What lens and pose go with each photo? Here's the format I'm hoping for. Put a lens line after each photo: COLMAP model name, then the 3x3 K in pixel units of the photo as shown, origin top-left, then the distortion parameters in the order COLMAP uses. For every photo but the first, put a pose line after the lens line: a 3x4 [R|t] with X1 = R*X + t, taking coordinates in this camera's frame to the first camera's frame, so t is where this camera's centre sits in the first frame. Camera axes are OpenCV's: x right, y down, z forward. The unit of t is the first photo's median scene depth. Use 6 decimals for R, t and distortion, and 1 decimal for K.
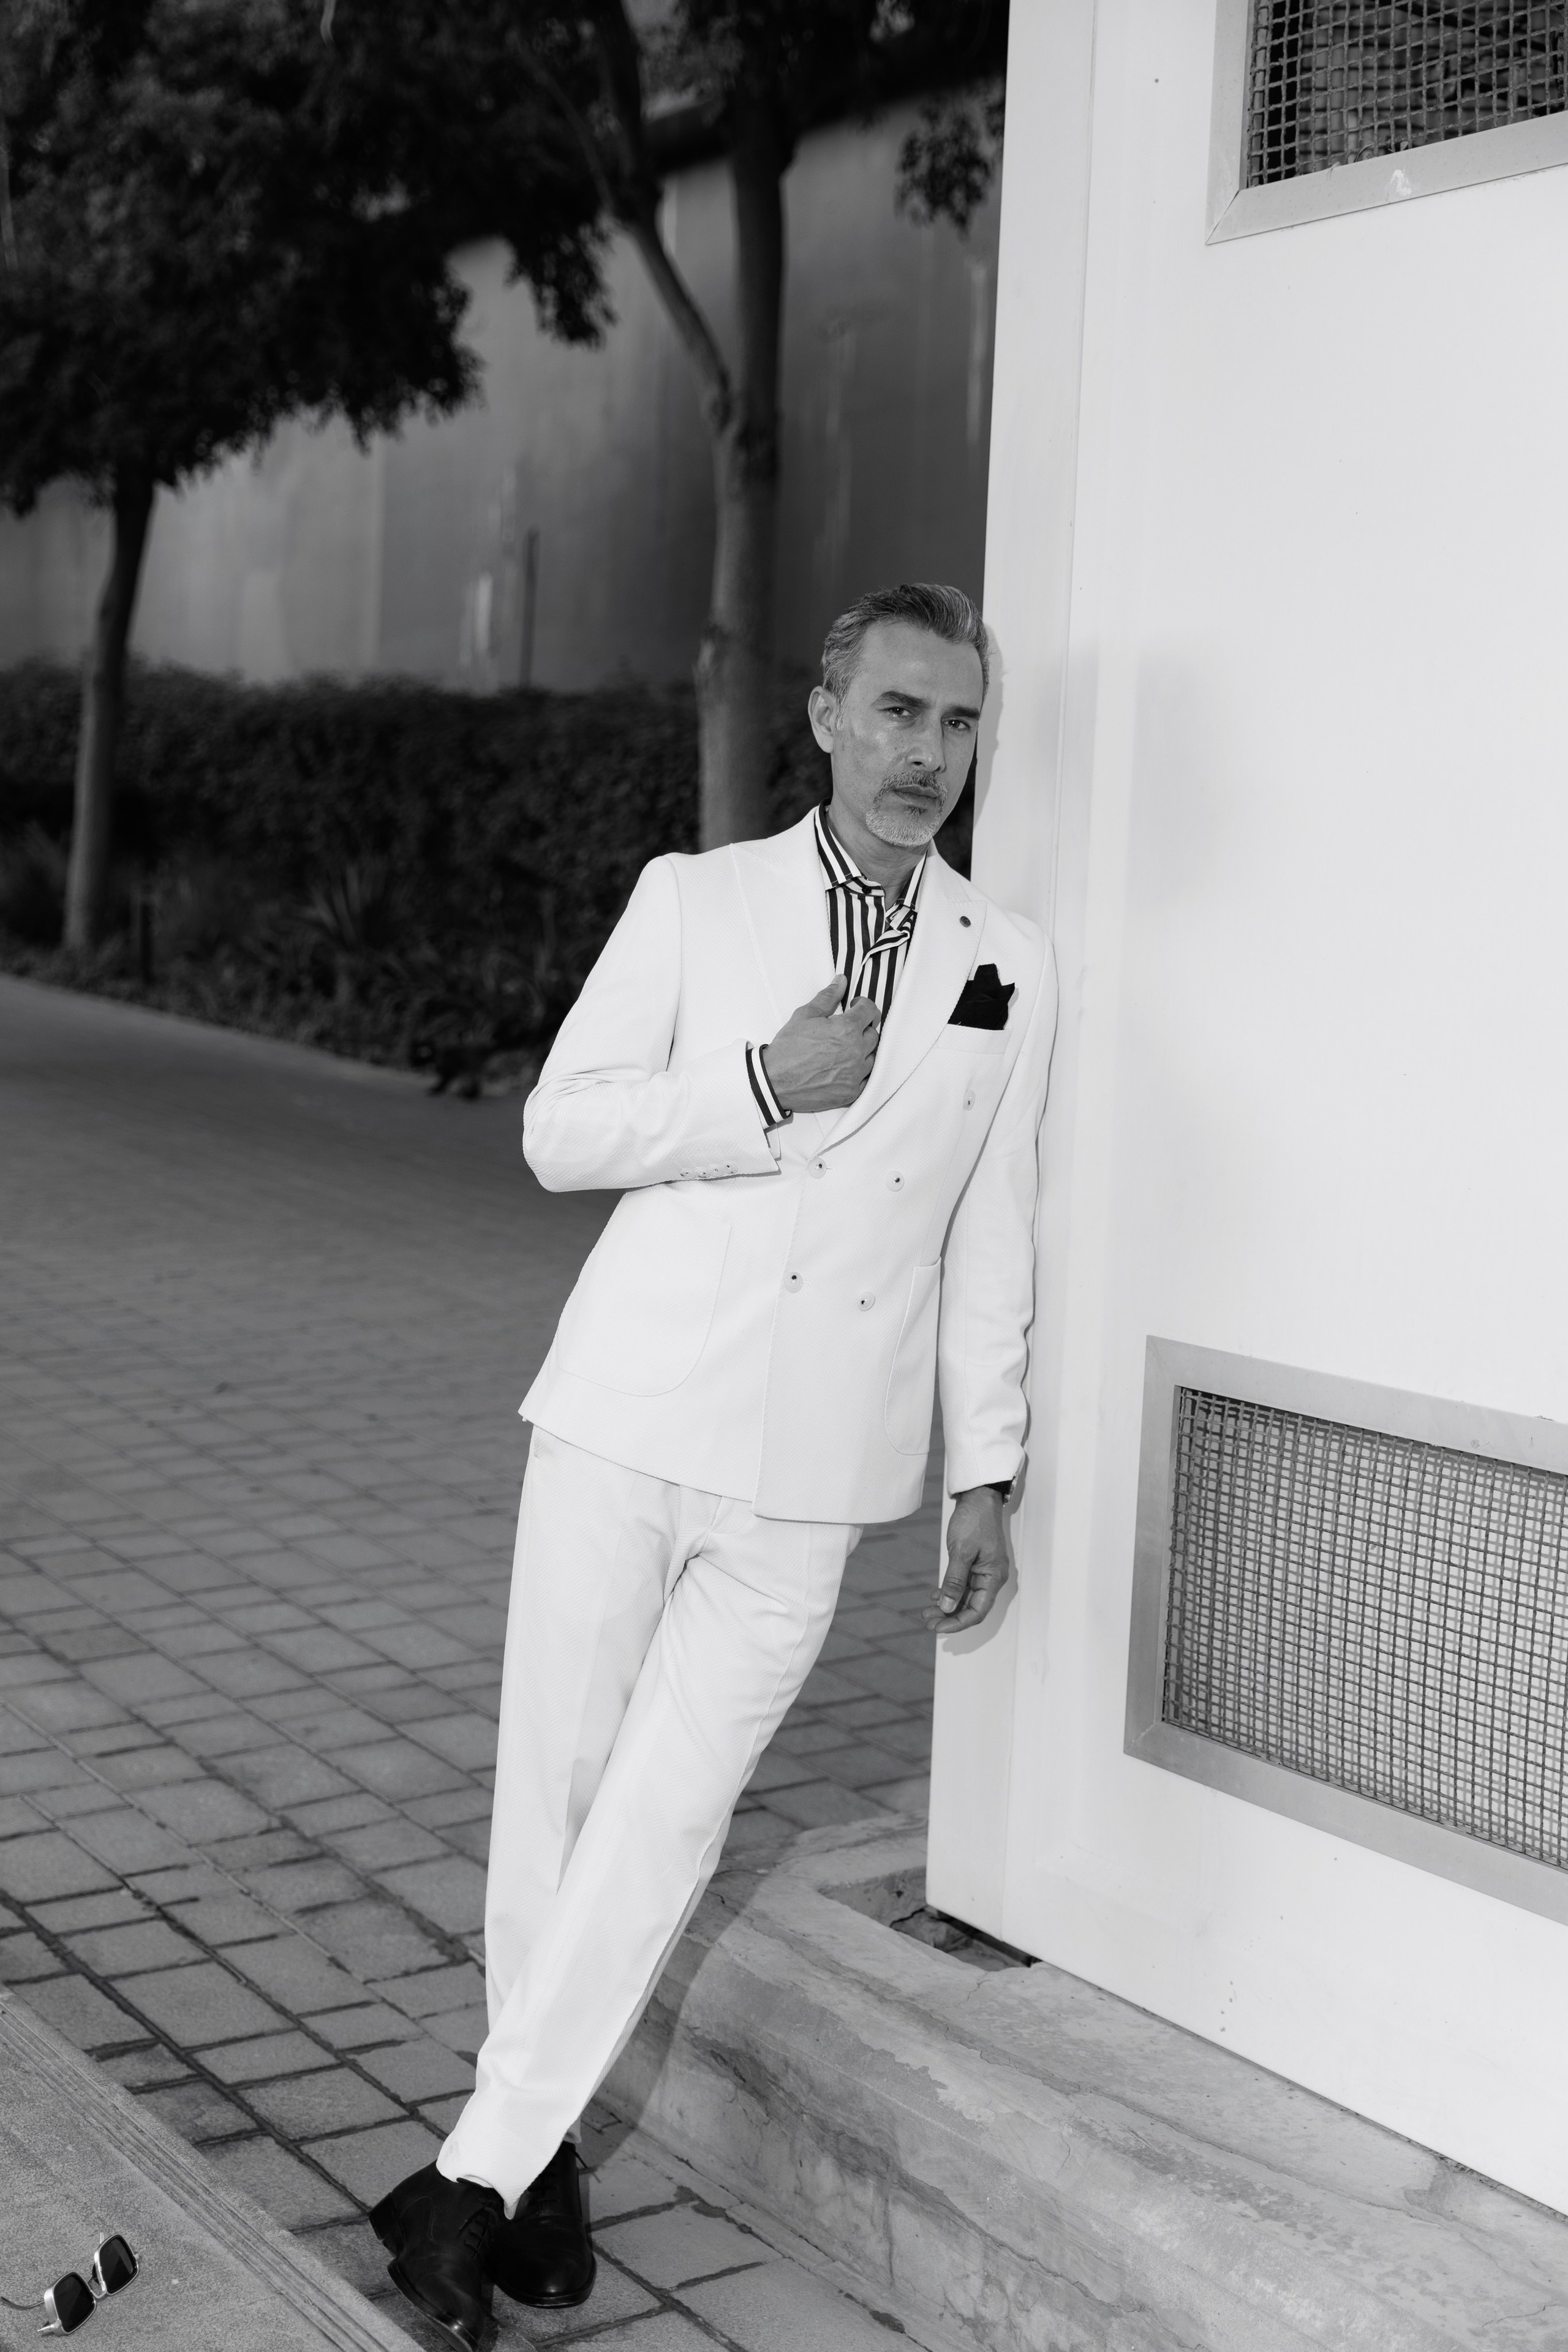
lens RADIAL K [[2926.2, 0, 785.4], [0, 2926.2, 1179.9], [0, 0, 1]] dist [-0.023725, -0.010346]
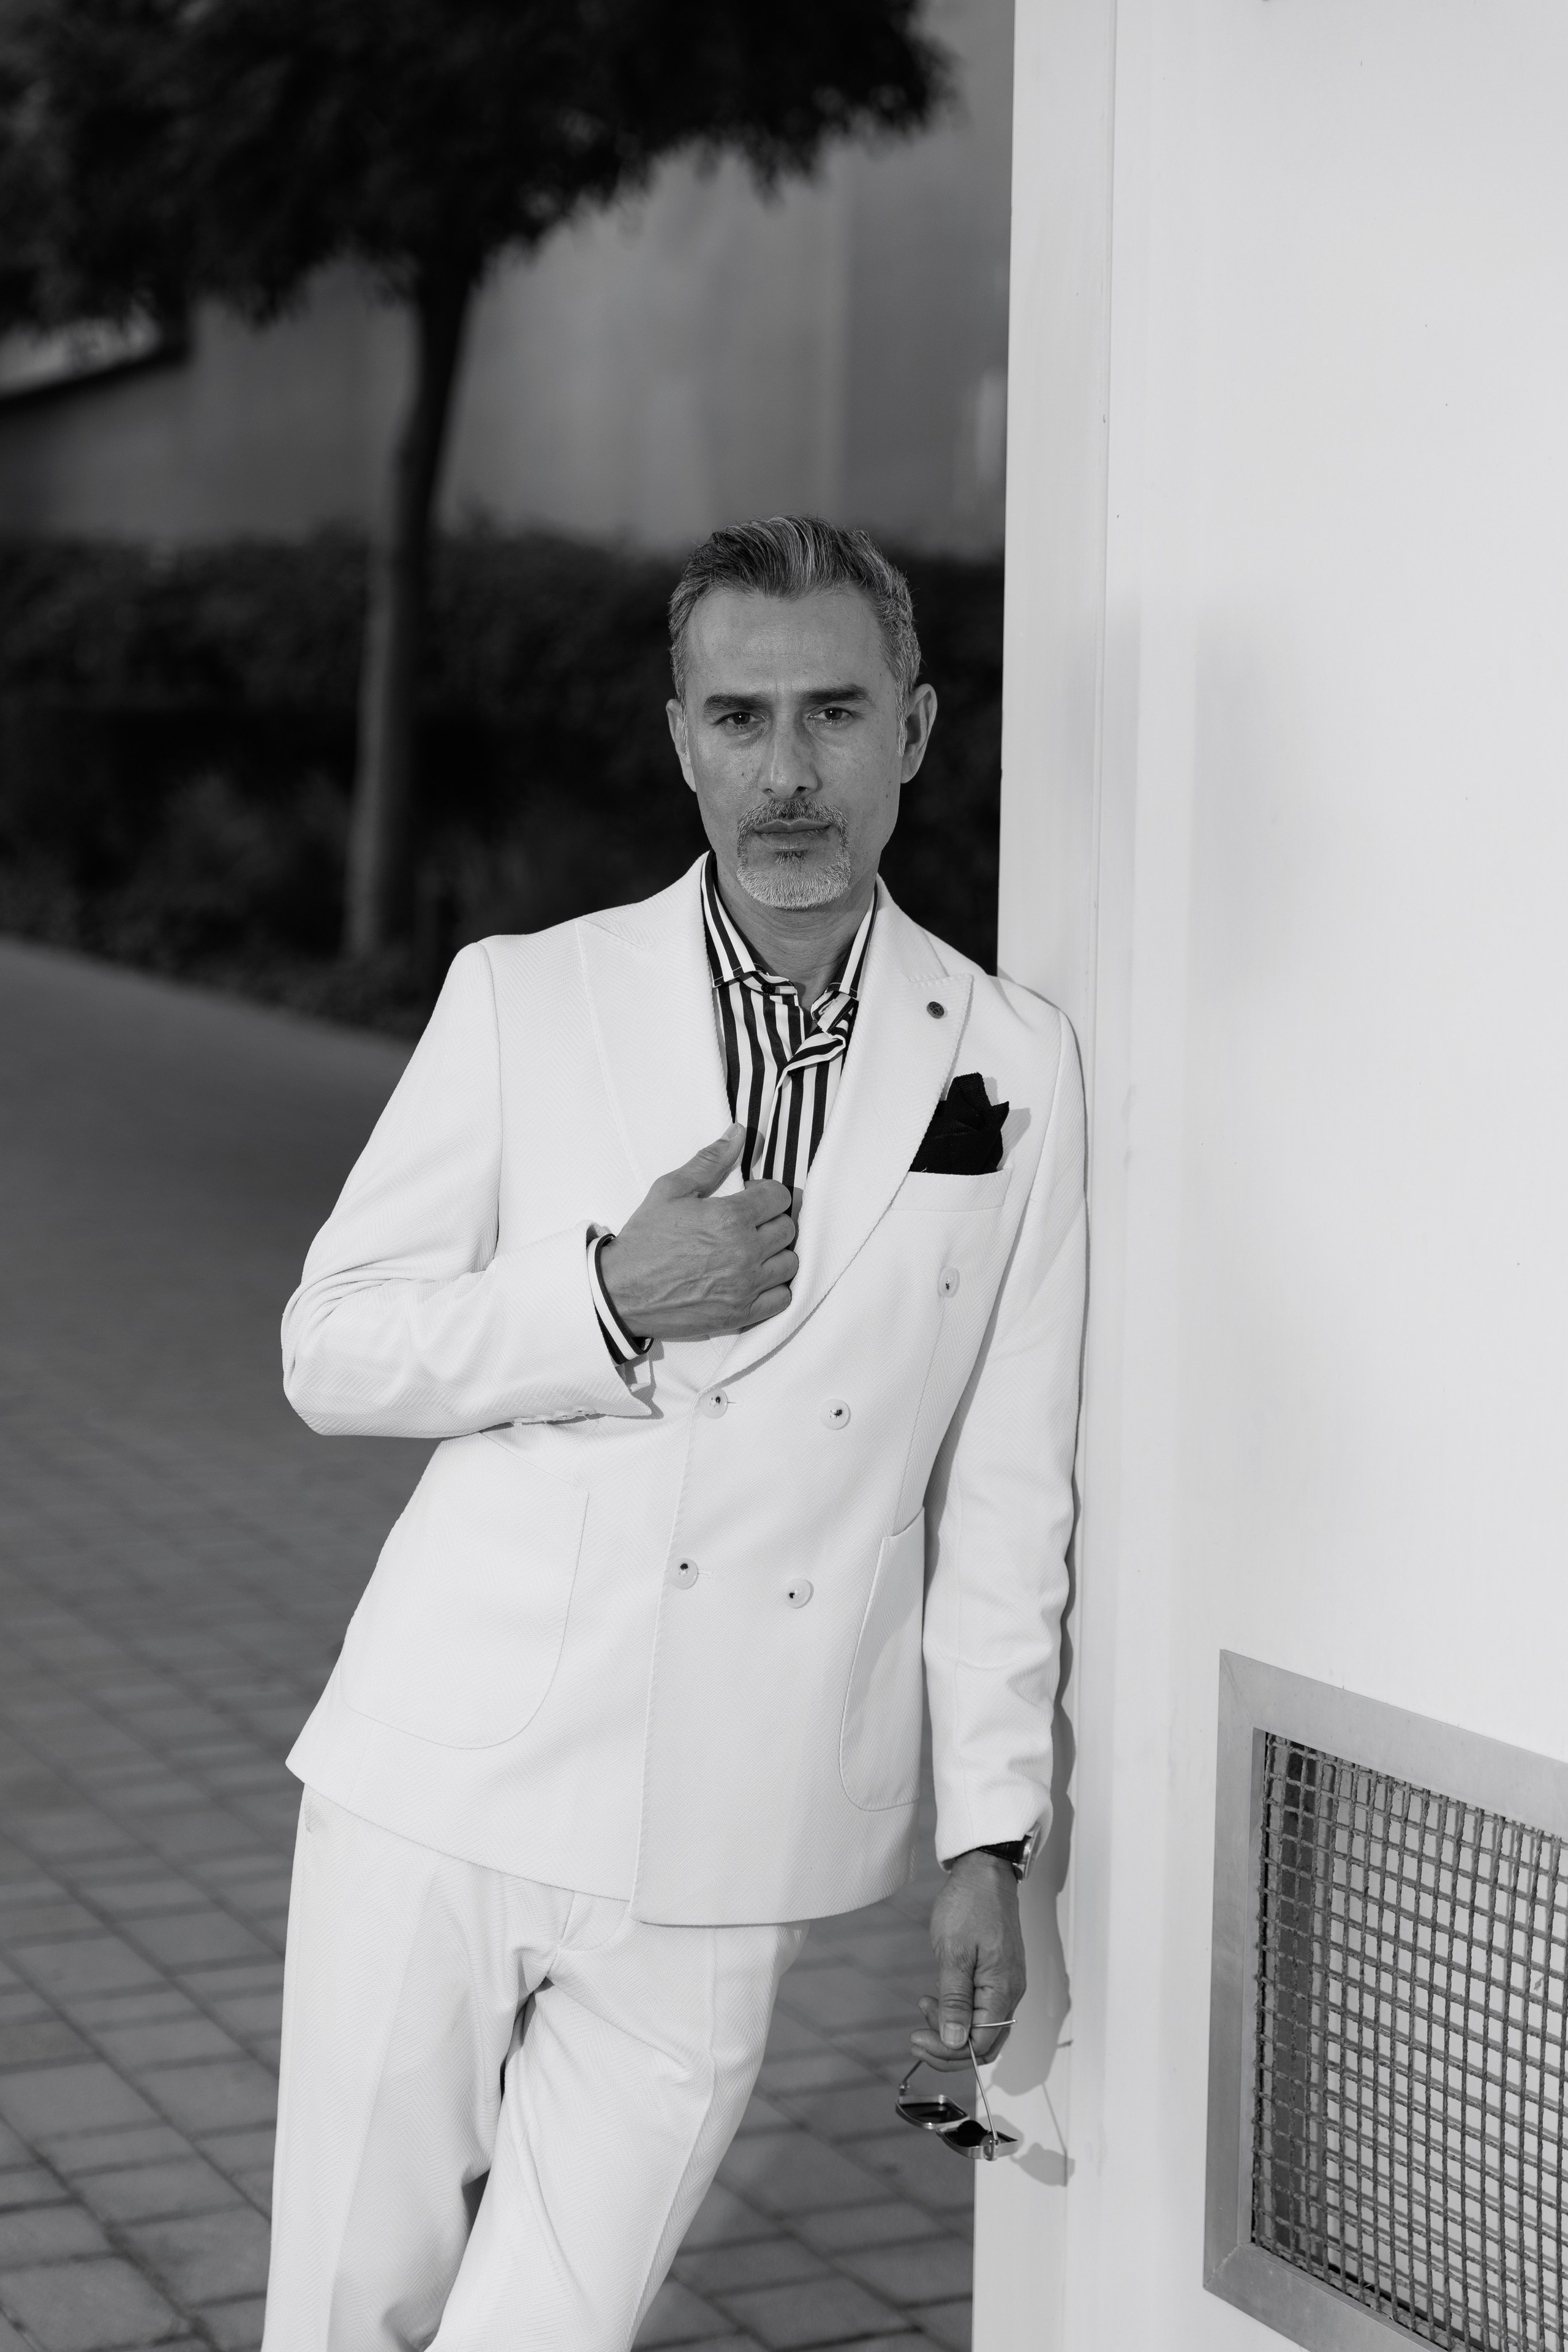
lens RADIAL K [[4485.2, 0, 783.7], [0, 4485.2, 1207.3], [0, 0, 1]] dist [-0.063524, 0.140841]
pose [[0.985106, -0.012485, -0.171493, 0.122554], [0.010004, 0.999833, -0.015321, -0.019956], [0.171655, 0.013377, 0.985066, -0.005322]]
